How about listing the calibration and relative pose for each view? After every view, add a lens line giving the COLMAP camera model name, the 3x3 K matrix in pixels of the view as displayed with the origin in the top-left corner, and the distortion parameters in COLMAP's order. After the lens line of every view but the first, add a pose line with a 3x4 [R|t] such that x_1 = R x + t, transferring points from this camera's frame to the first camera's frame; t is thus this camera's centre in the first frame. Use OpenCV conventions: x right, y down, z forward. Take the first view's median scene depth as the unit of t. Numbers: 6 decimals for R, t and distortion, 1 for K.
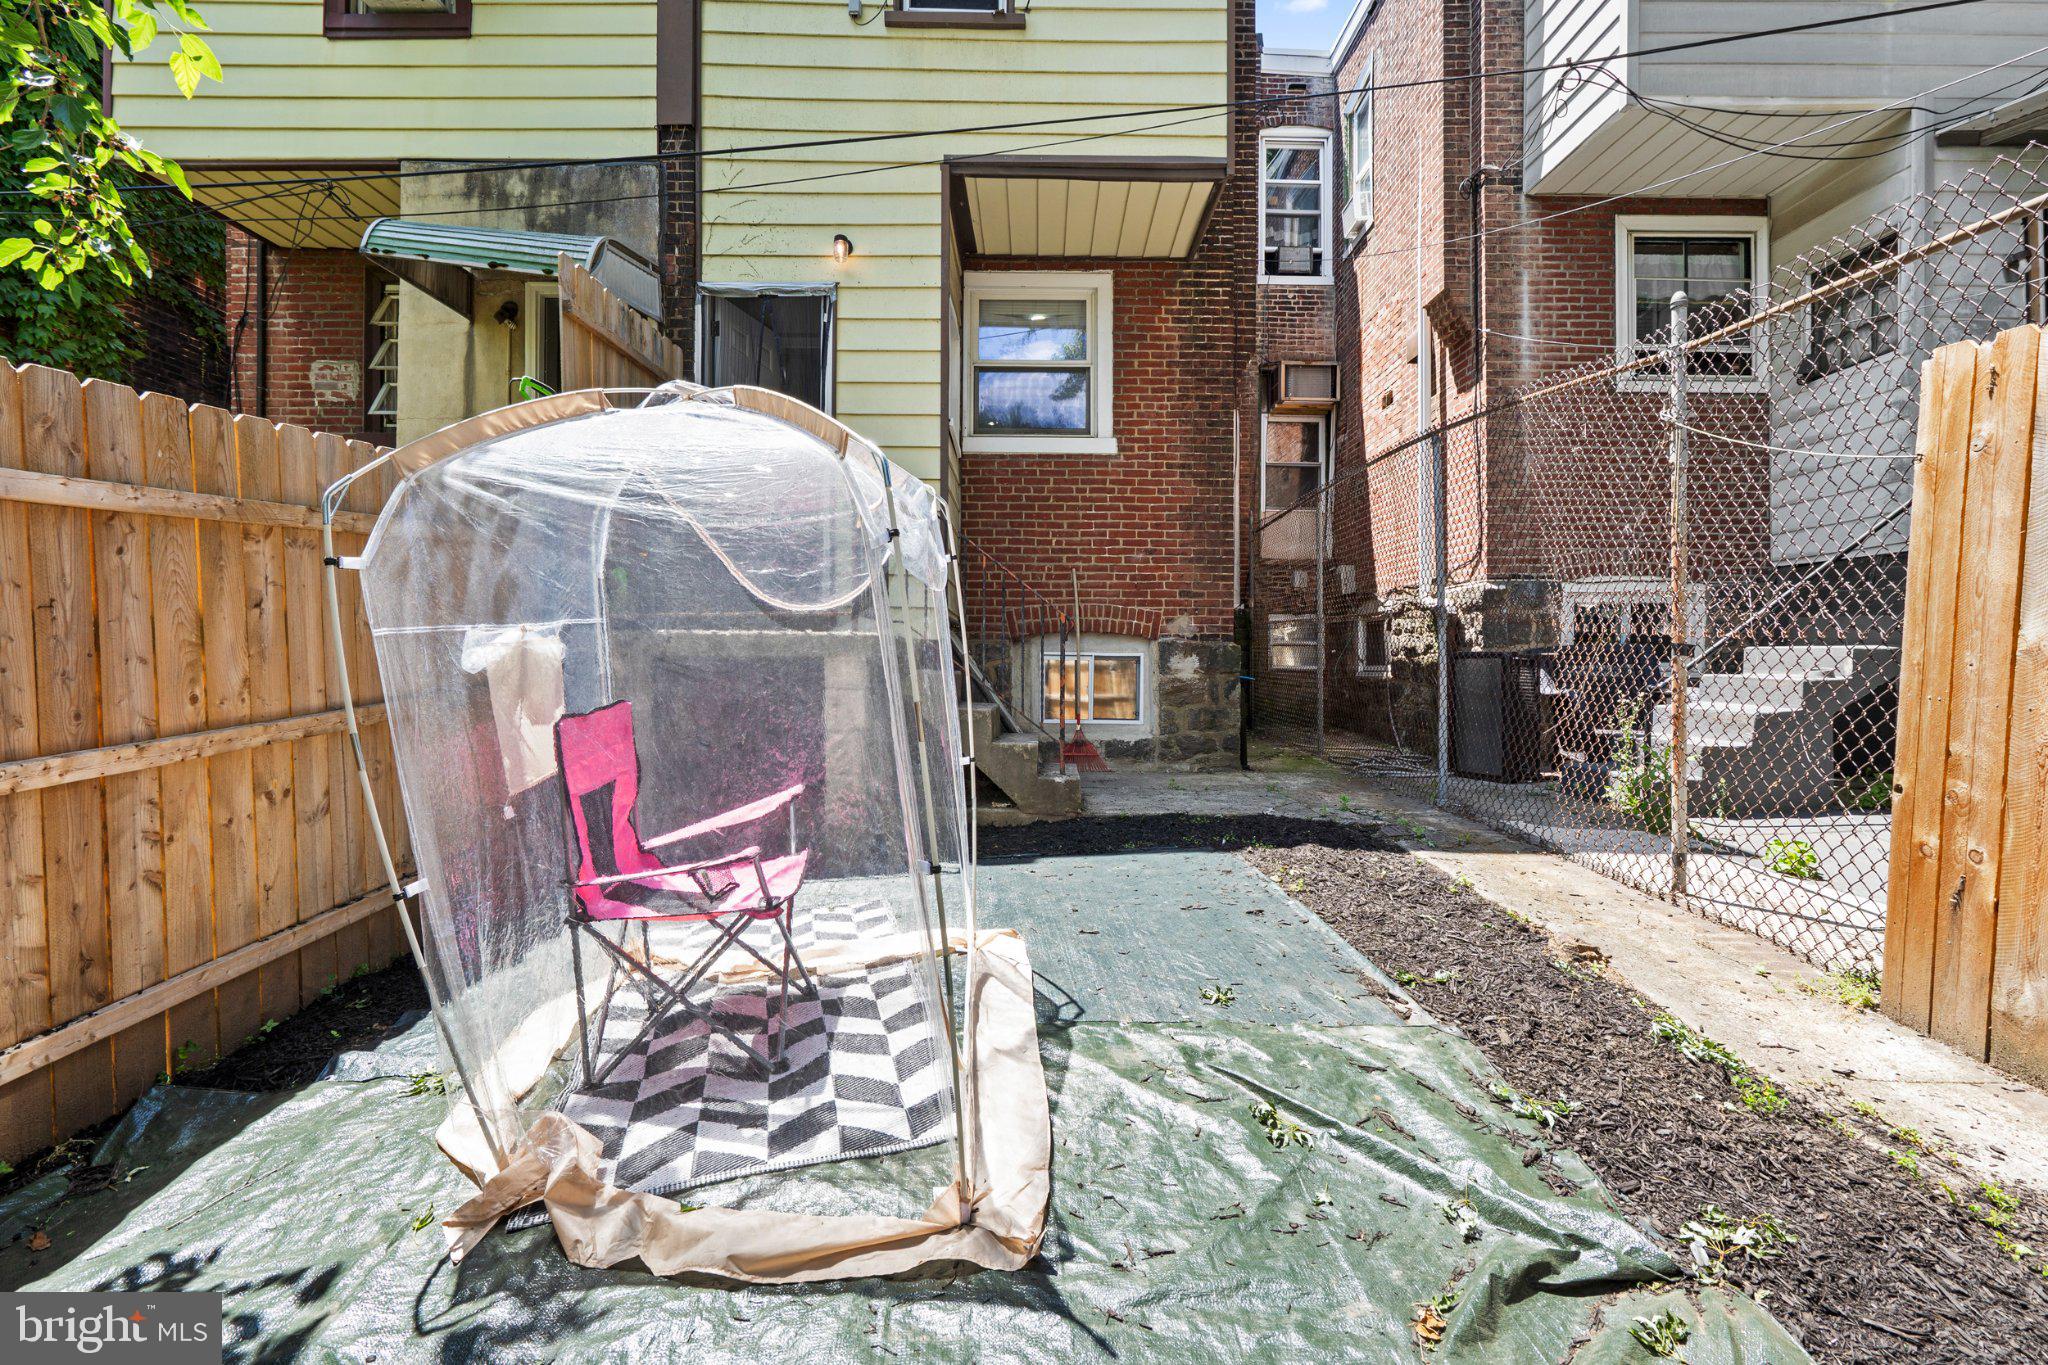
lens RADIAL K [[914.2, 0, 1105.2], [0, 914.2, 668.1], [0, 0, 1]] dist [-0.012836, 0.006922]
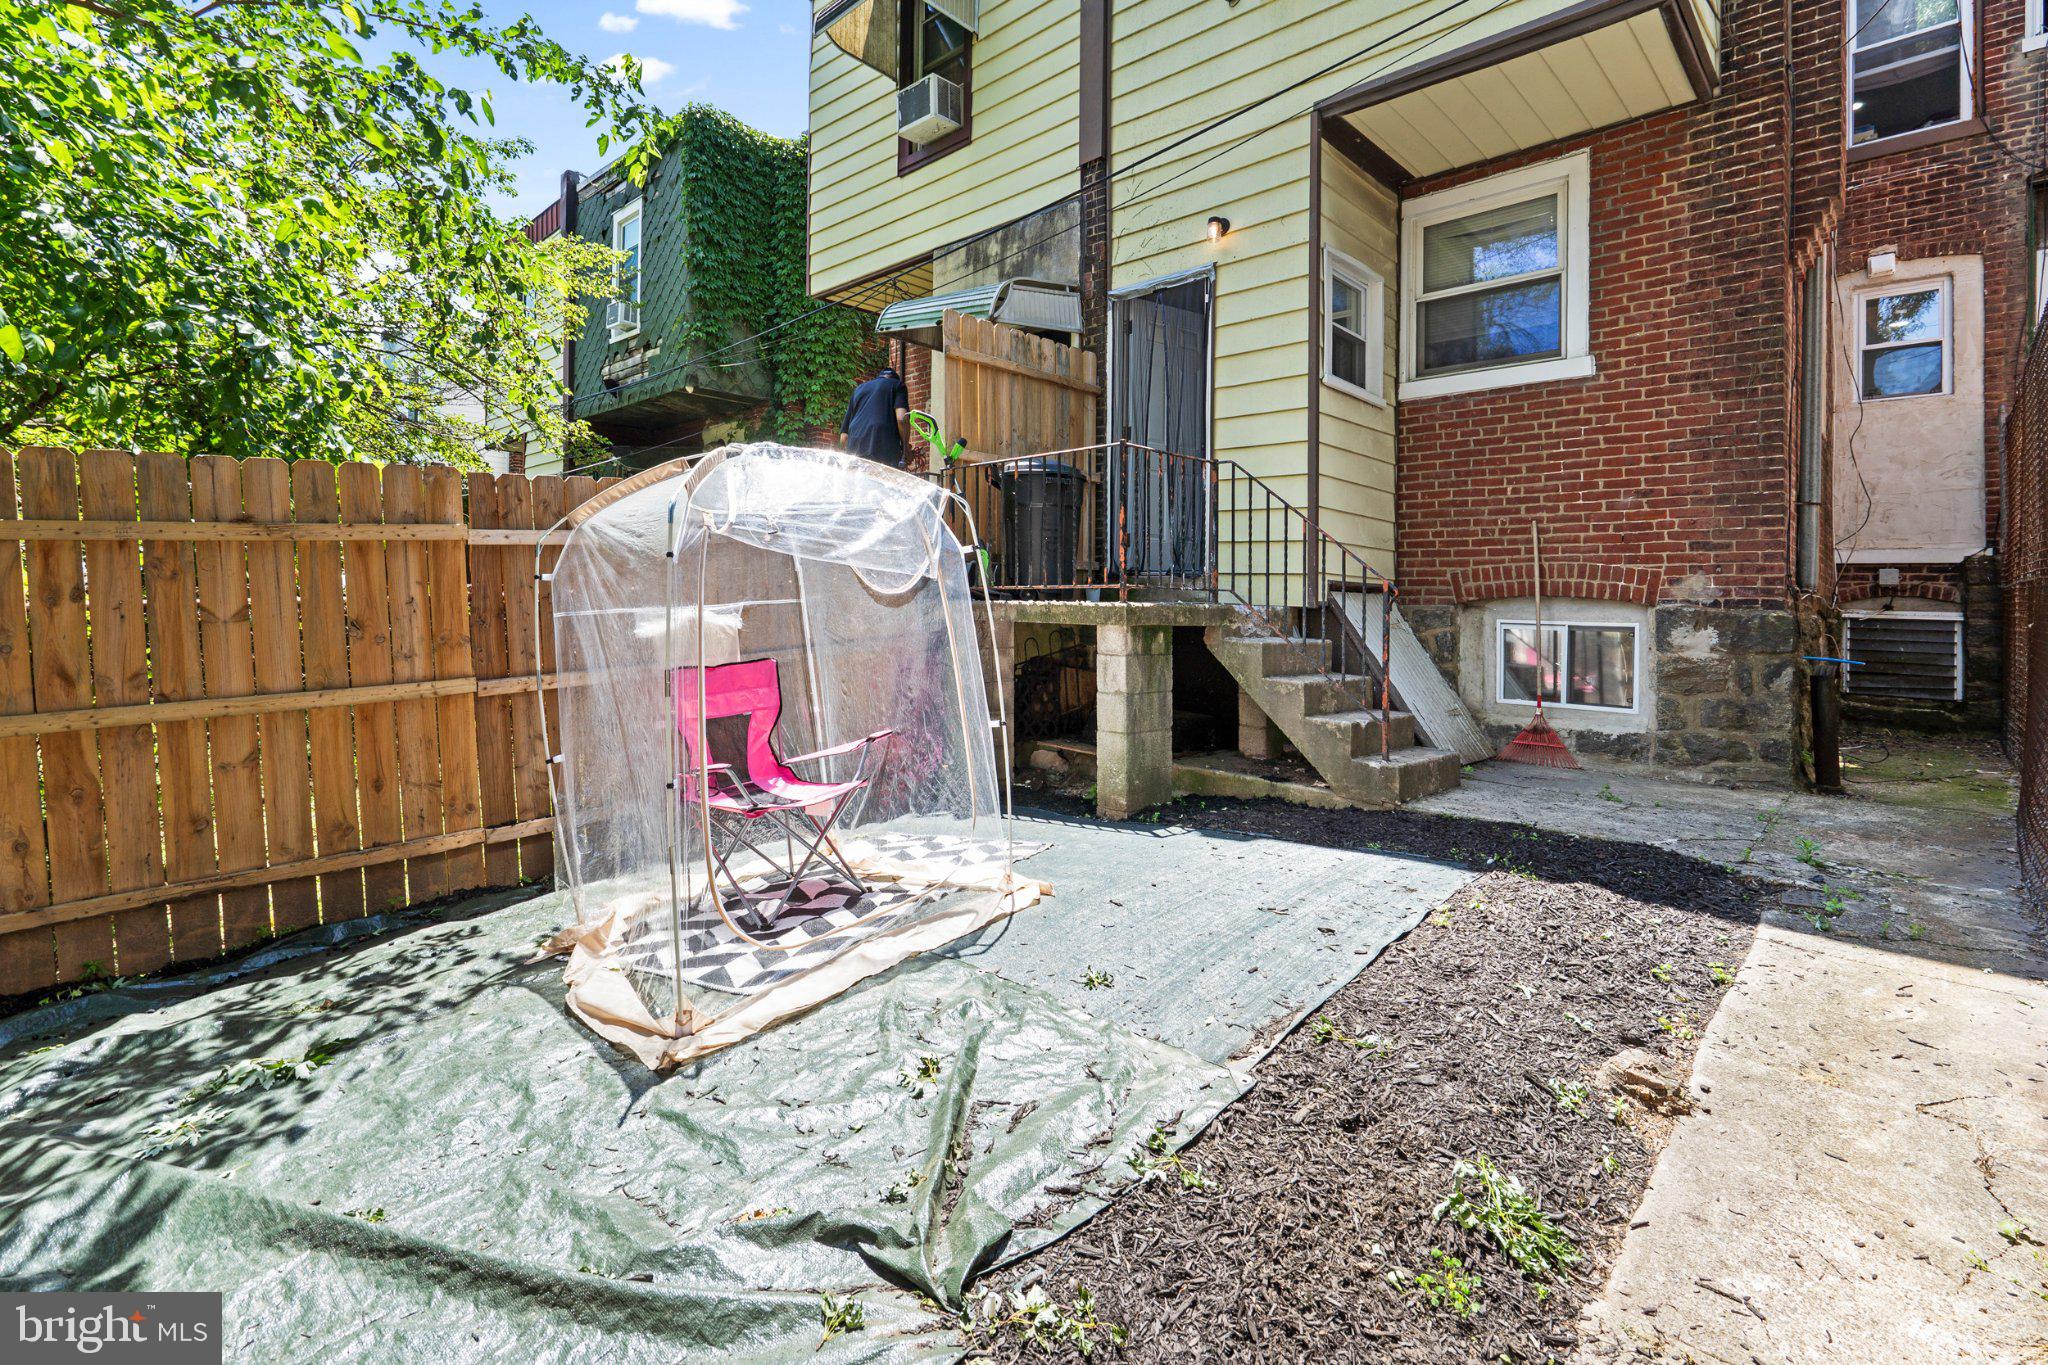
lens RADIAL K [[948.8, 0, 1021.6], [0, 948.8, 625.4], [0, 0, 1]] dist [-0.004004, 0.000435]
pose [[0.724540, 0.020734, -0.688921, 0.226726], [-0.021032, 0.999747, 0.007968, -0.010442], [0.688912, 0.008716, 0.724793, 0.052998]]
